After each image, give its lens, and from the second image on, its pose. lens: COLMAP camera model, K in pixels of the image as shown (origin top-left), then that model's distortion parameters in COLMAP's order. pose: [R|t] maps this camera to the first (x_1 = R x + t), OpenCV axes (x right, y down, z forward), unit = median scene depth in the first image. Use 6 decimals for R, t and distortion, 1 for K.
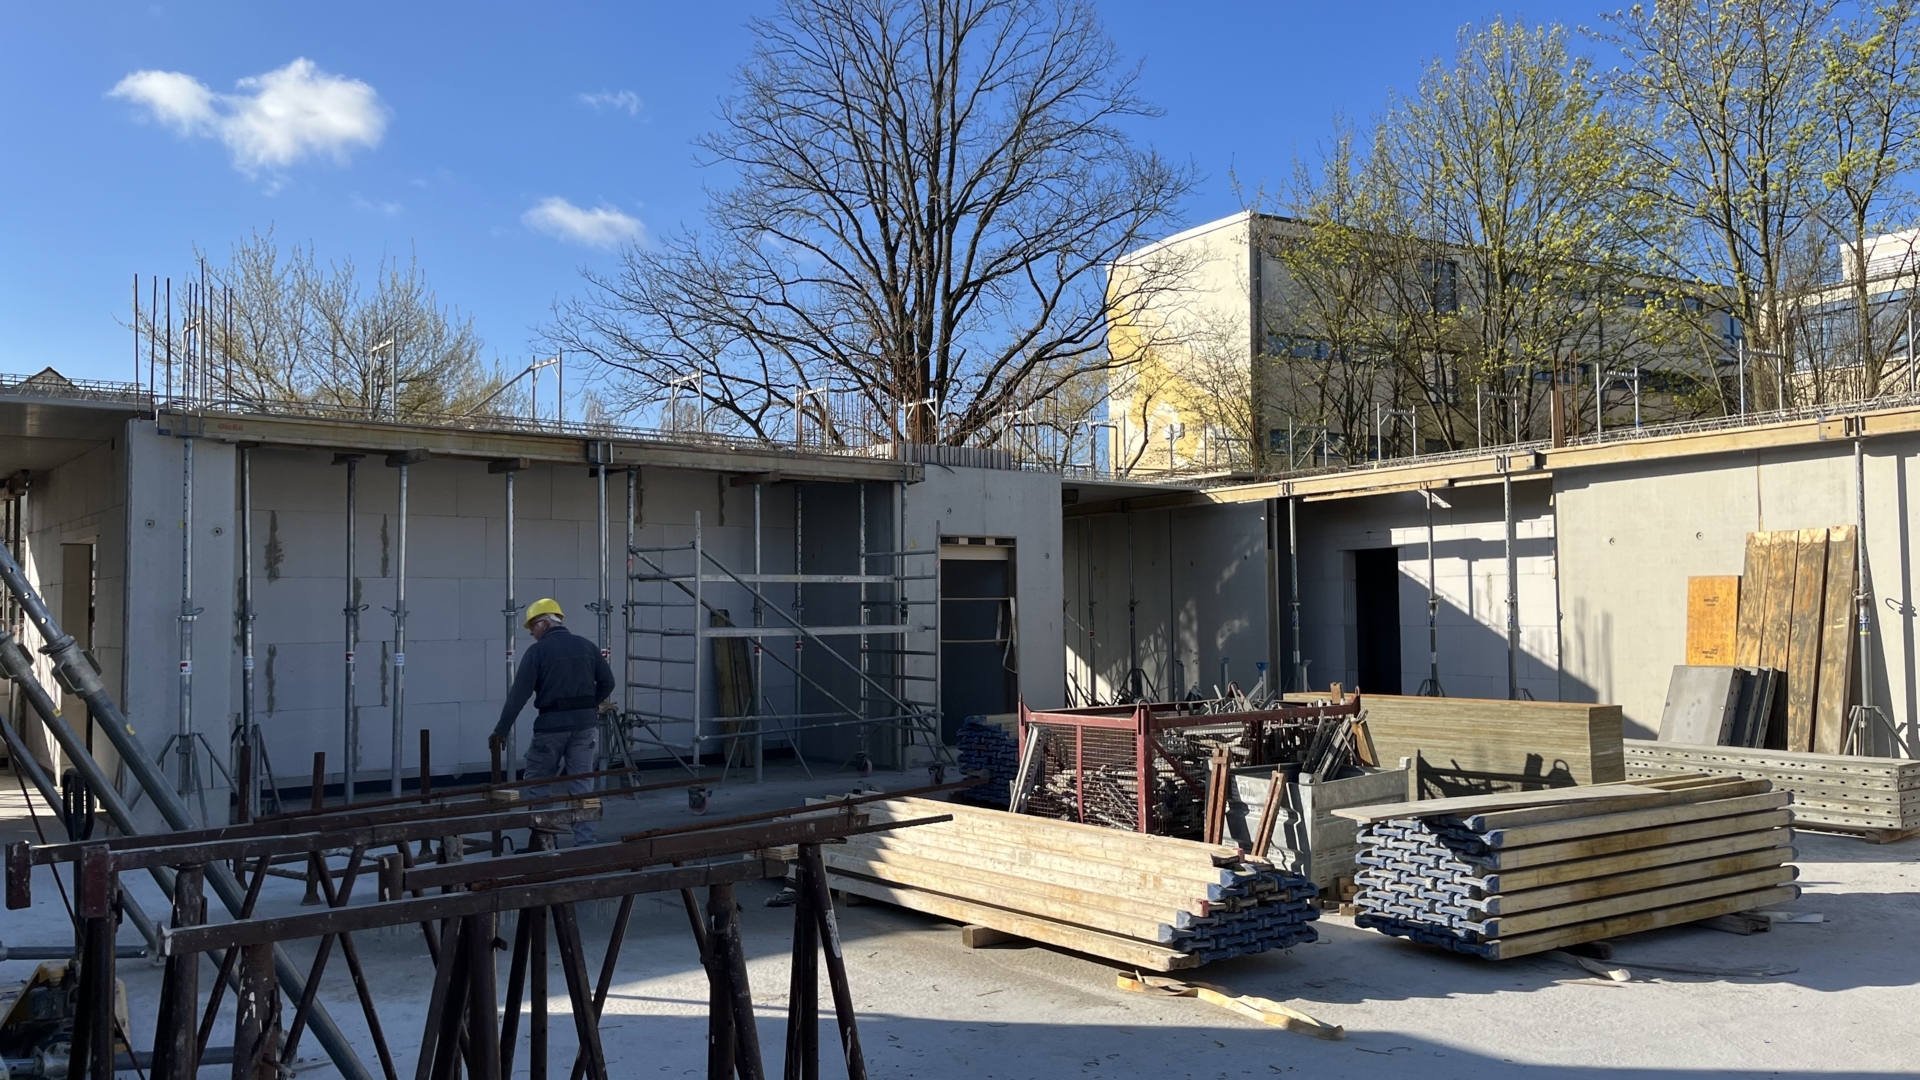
lens RADIAL K [[1457.2, 0, 962.7], [0, 1457.2, 537.5], [0, 0, 1]] dist [0.099749, -0.141211]
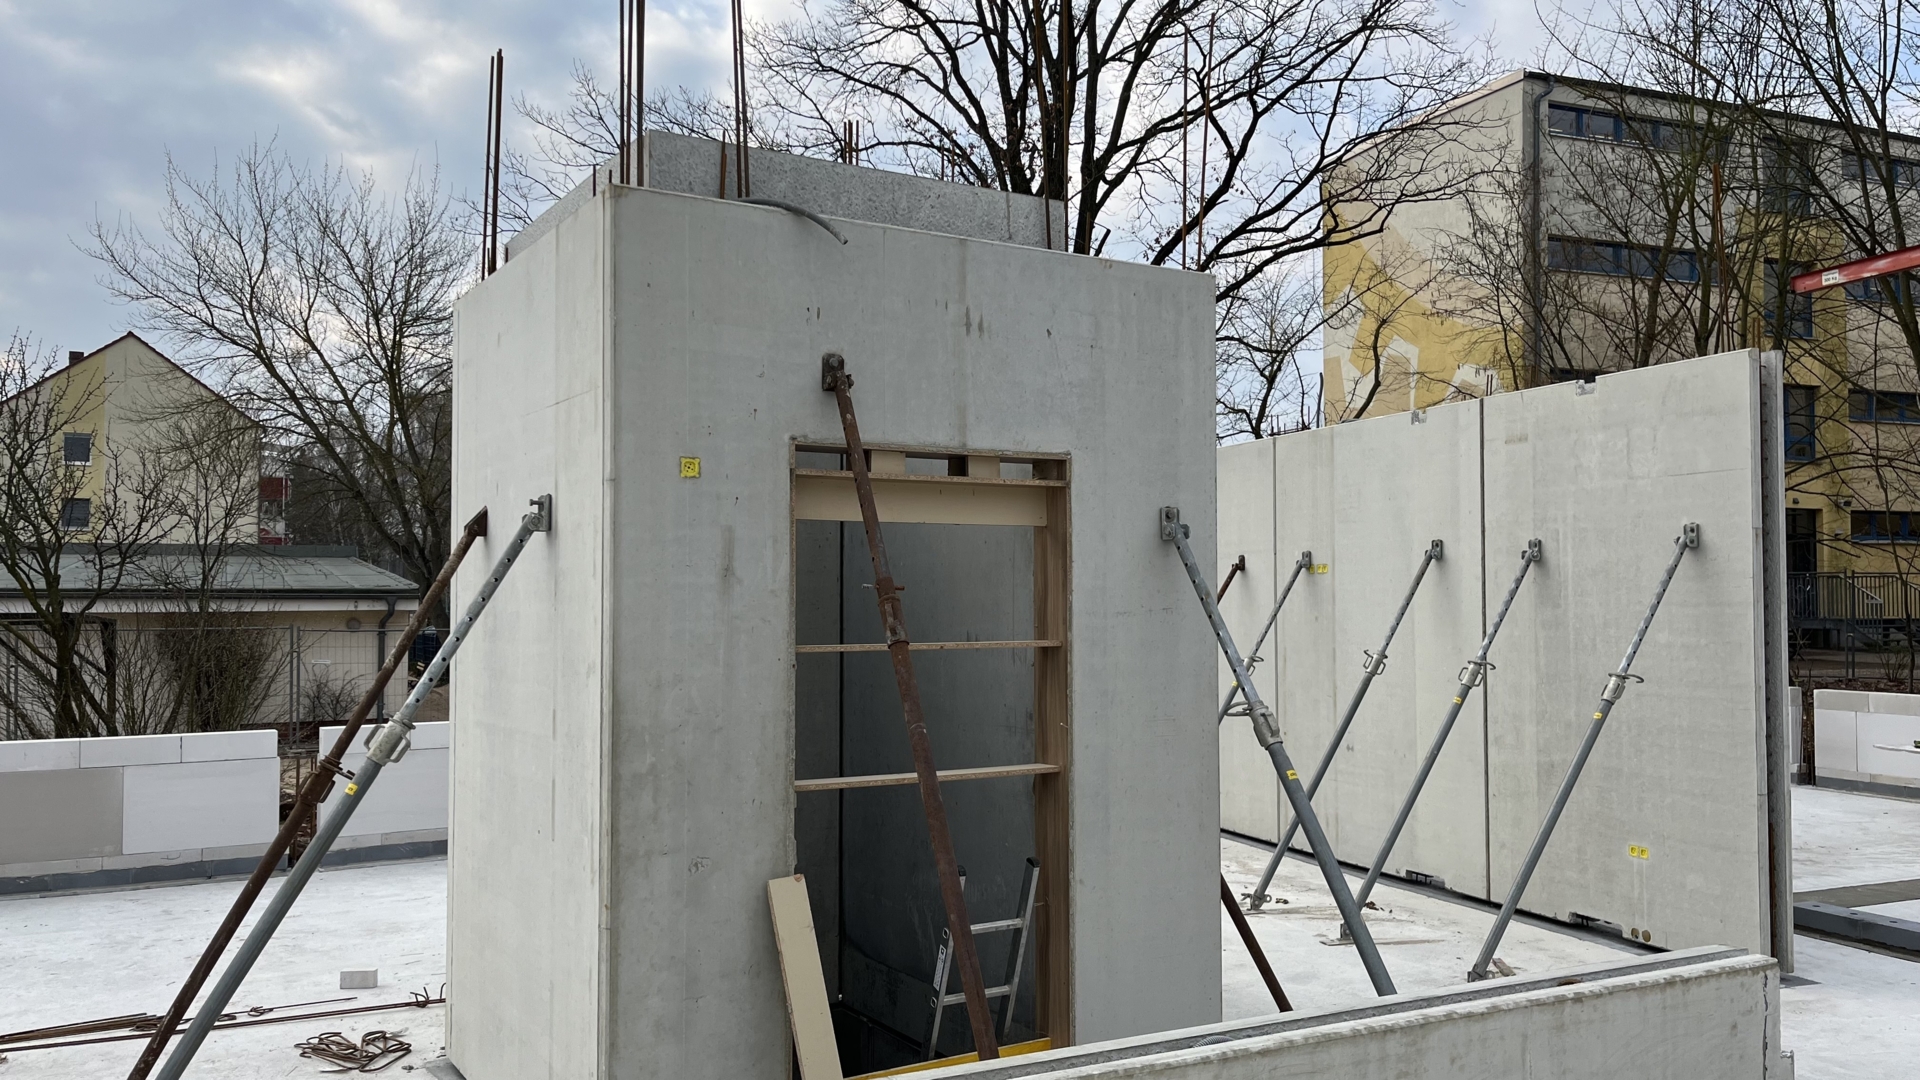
lens RADIAL K [[1457.2, 0, 962.7], [0, 1457.2, 537.5], [0, 0, 1]] dist [0.099749, -0.141211]
pose [[0.990821, 0.006001, -0.135044, 0.025517], [-0.005071, 0.999961, 0.007230, 0.007093], [0.135082, -0.006478, 0.990813, 0.305003]]
